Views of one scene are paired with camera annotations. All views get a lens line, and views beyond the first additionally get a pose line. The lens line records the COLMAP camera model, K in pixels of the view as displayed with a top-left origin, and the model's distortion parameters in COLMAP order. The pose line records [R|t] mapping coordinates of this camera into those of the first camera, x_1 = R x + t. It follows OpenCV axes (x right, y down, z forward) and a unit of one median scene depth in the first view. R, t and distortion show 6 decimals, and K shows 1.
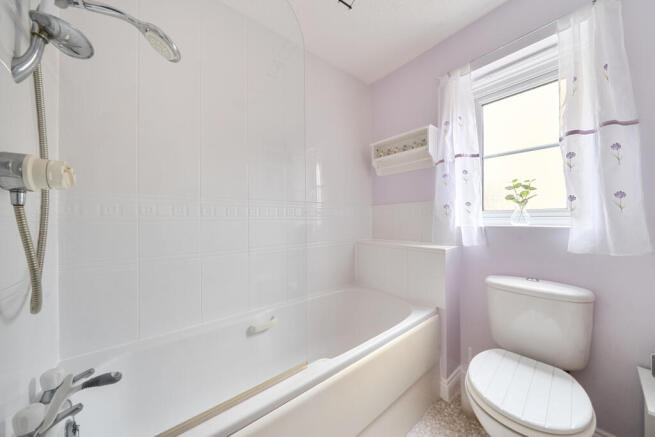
lens RADIAL K [[225.3, 0, 326.6], [0, 225.3, 215.5], [0, 0, 1]] dist [-0.006811, 0.000038]
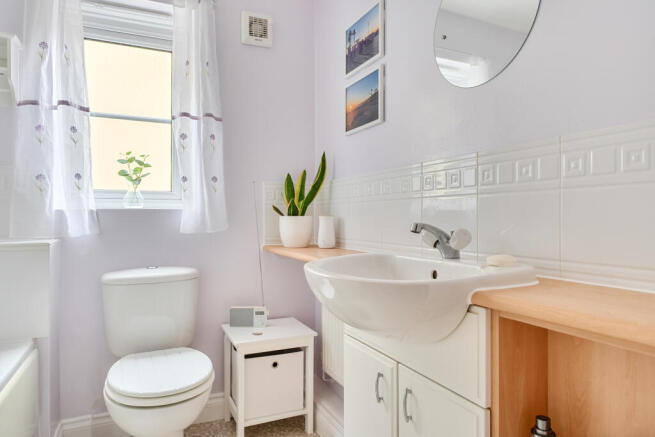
lens RADIAL K [[415.6, 0, 327.5], [0, 415.6, 217.4], [0, 0, 1]] dist [0.039908, 0.000020]
pose [[0.226986, 0.002485, 0.973895, -0.485668], [-0.005124, 0.999986, -0.001358, 0.076792], [-0.973884, -0.004682, 0.226996, -0.052144]]
